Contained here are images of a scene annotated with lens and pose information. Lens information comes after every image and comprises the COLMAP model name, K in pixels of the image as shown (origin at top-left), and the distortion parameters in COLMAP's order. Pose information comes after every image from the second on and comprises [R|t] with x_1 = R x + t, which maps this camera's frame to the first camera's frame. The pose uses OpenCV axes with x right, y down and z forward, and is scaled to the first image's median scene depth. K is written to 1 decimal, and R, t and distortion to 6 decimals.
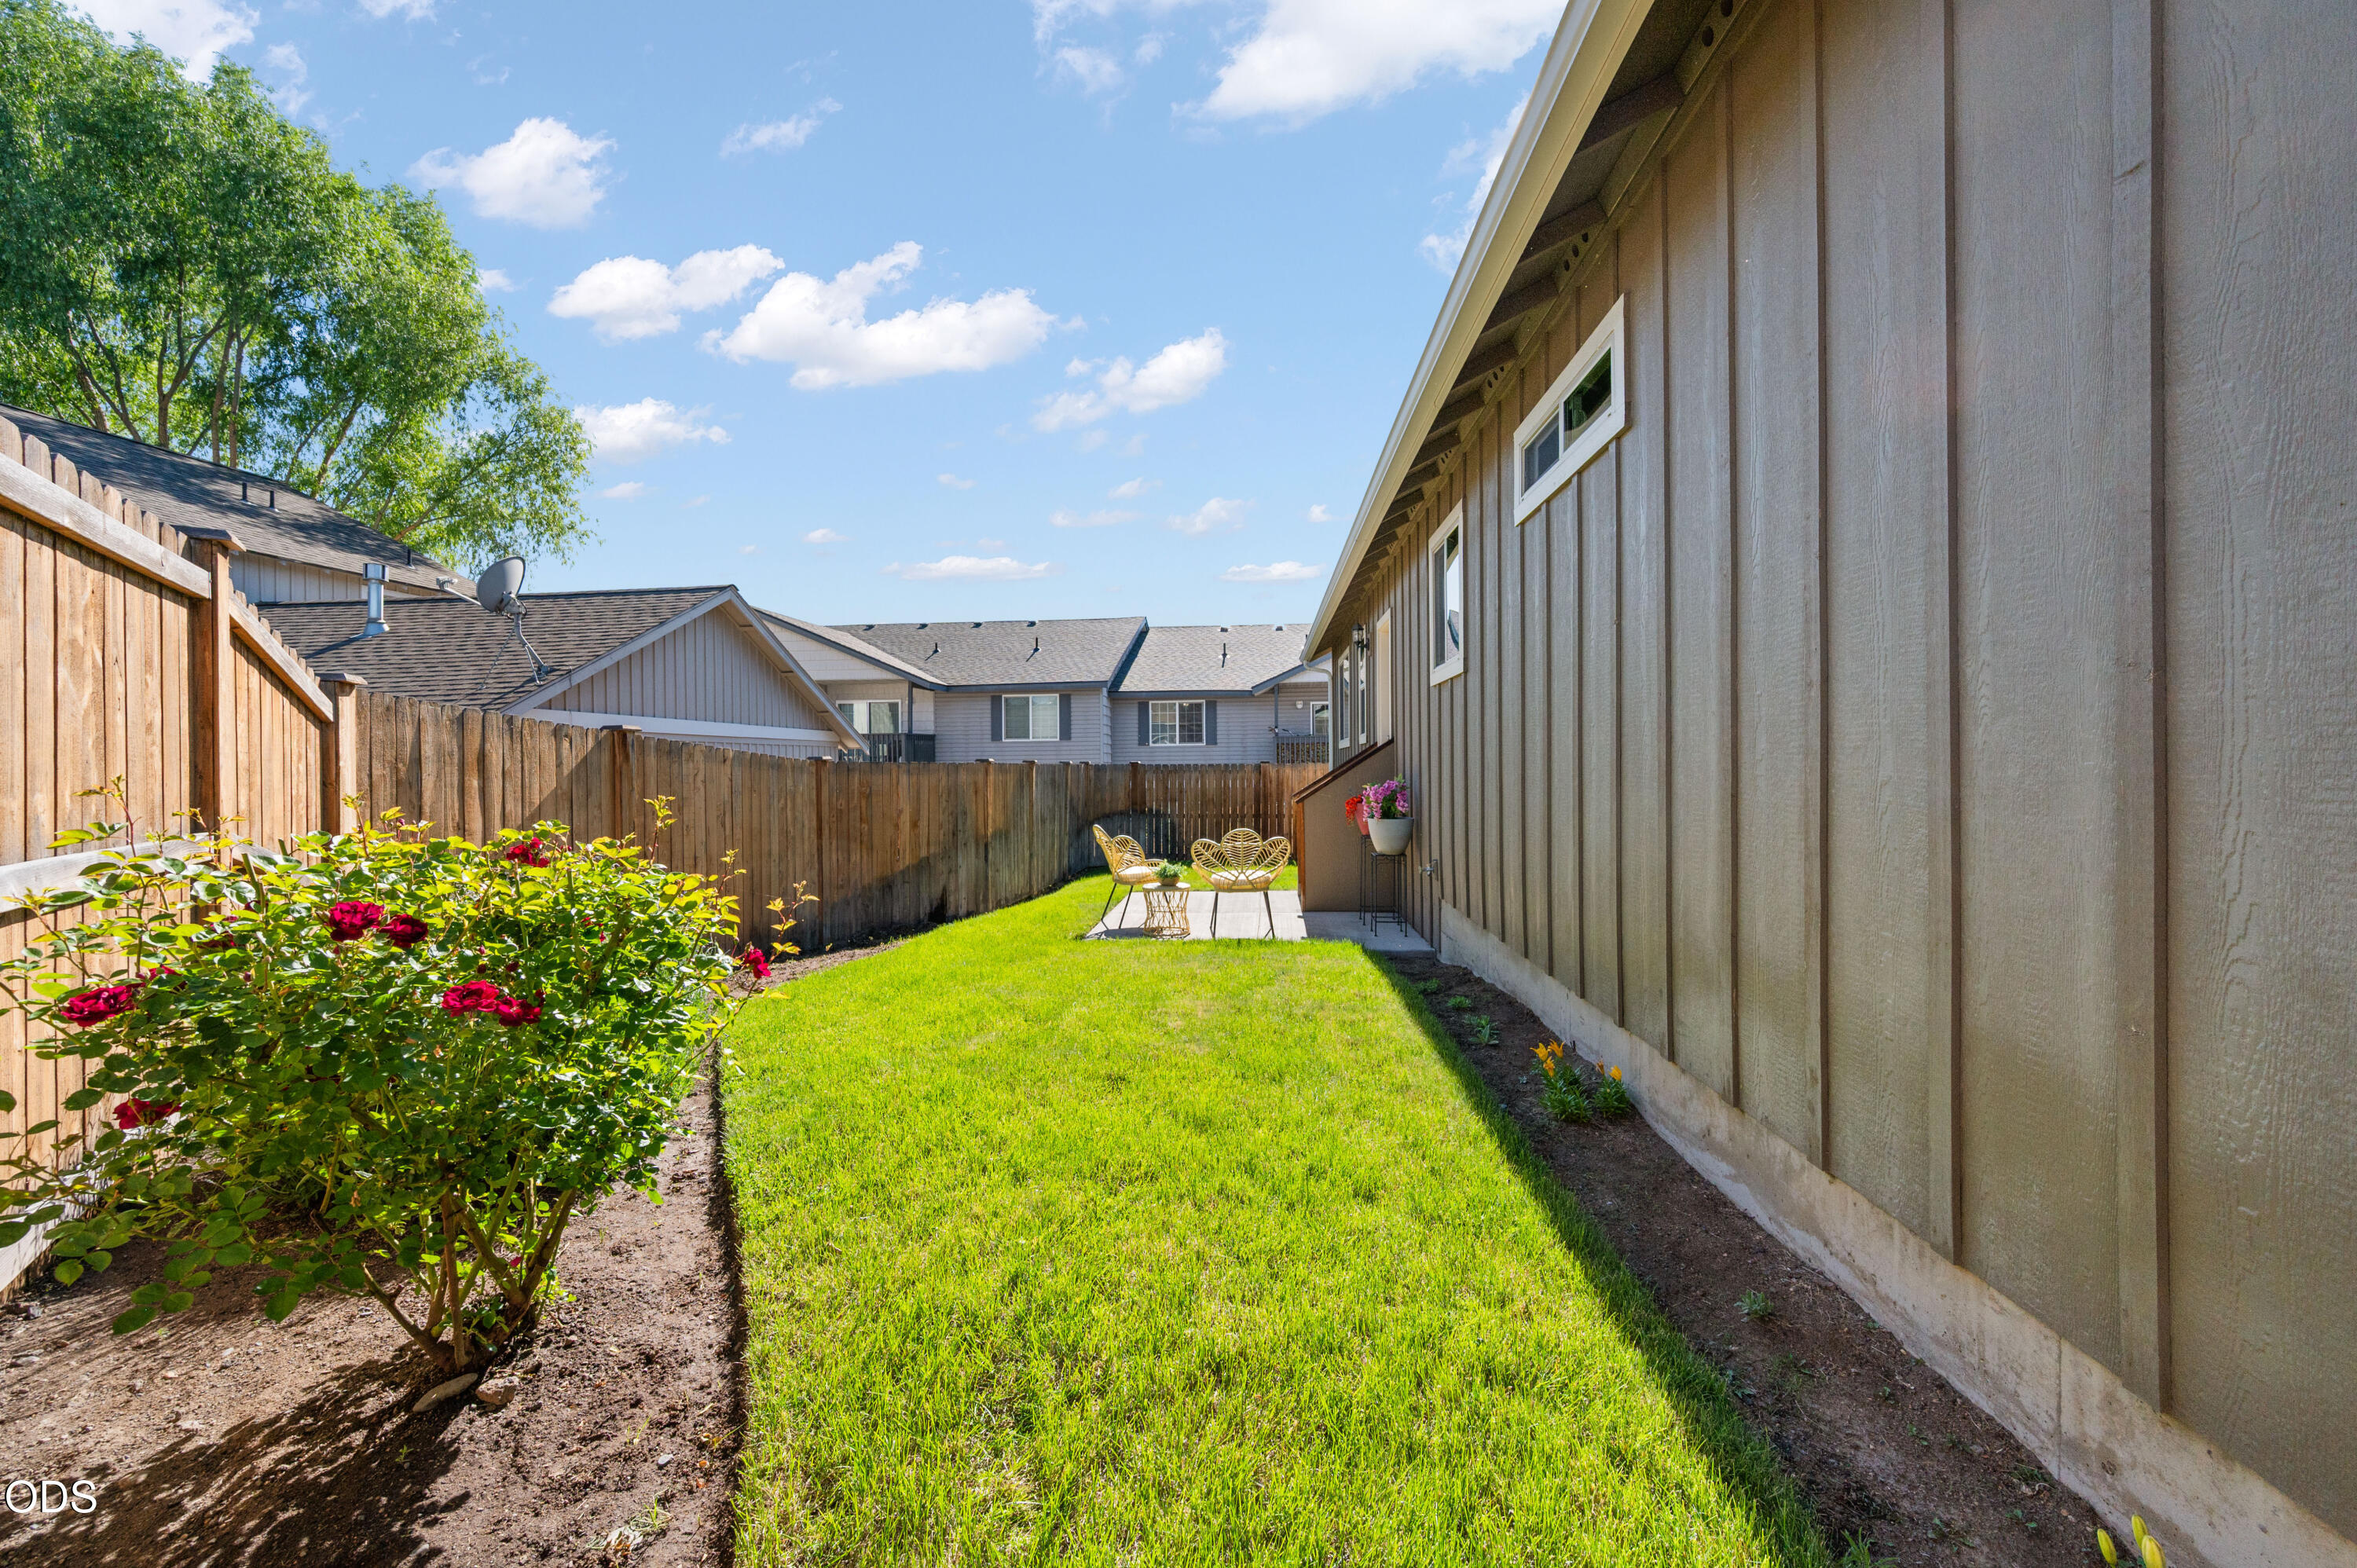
lens RADIAL K [[941.2, 0, 1185.9], [0, 941.2, 752.9], [0, 0, 1]] dist [-0.000254, -0.000056]
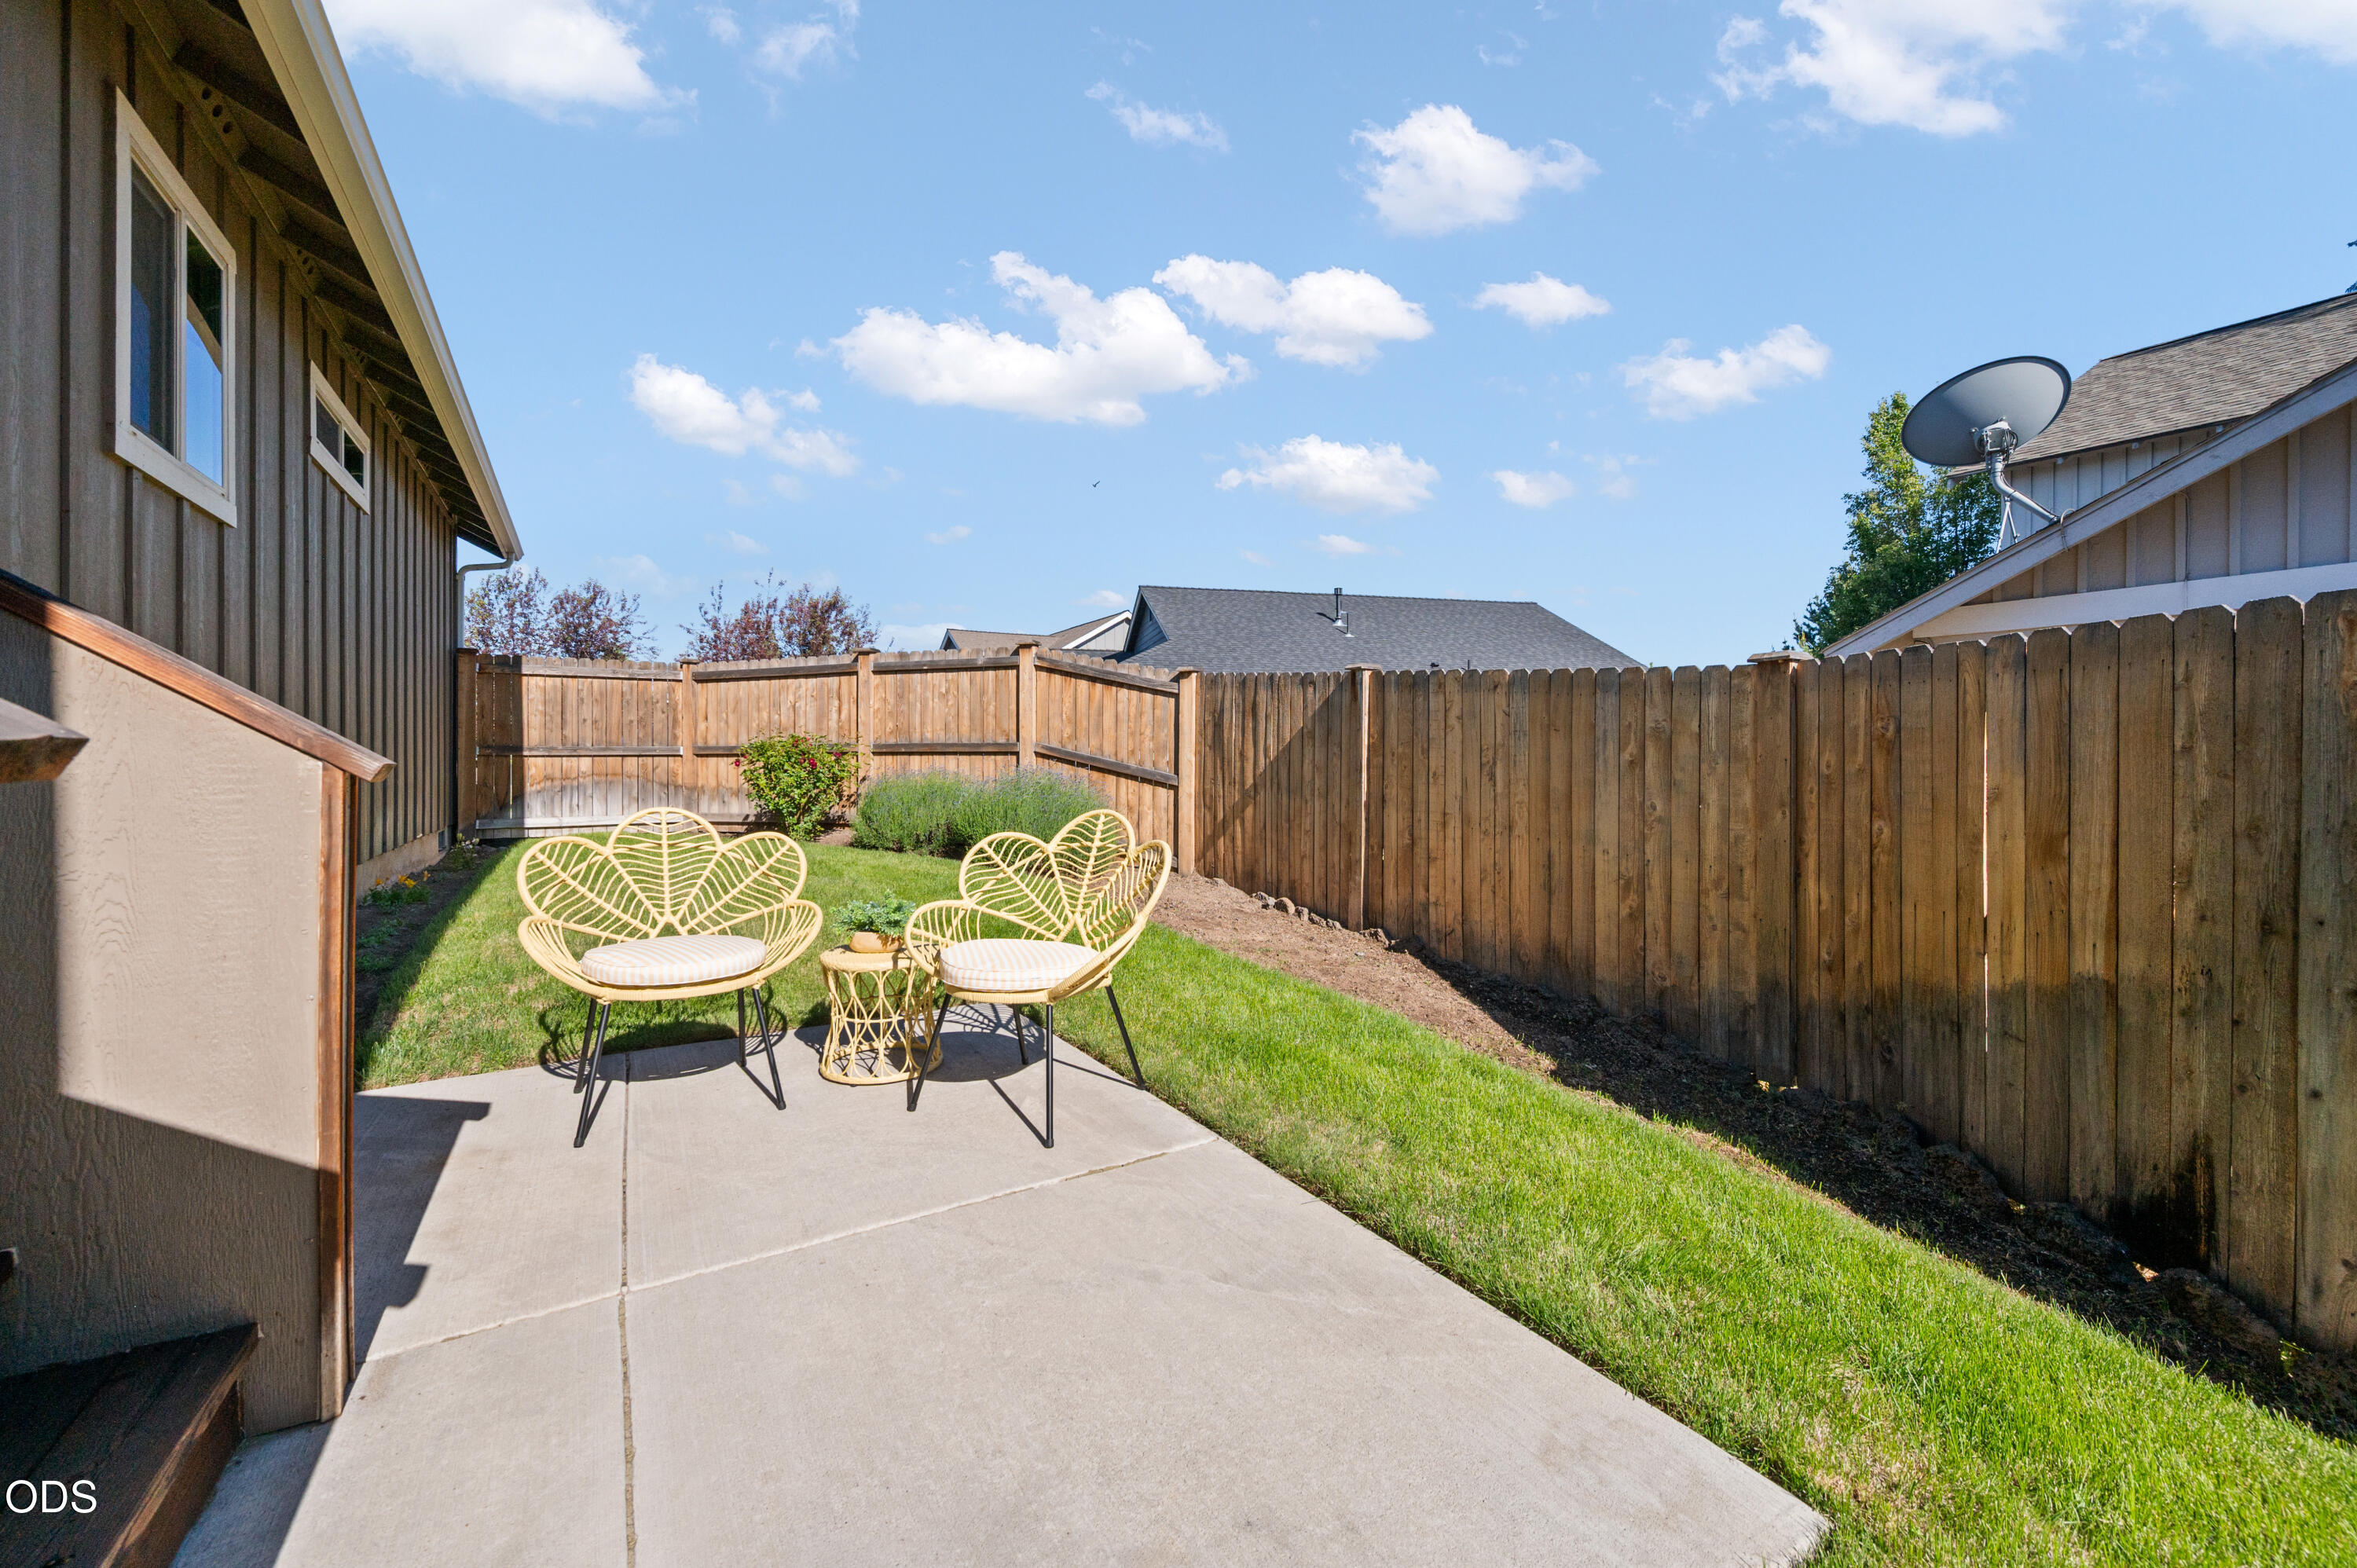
lens RADIAL K [[941.2, 0, 1185.9], [0, 941.2, 752.9], [0, 0, 1]] dist [-0.000254, -0.000056]
pose [[-0.810097, 0.001839, -0.586292, 0.083203], [0.012404, 0.999825, -0.014003, 0.047245], [0.586164, -0.018616, -0.809979, 1.055825]]
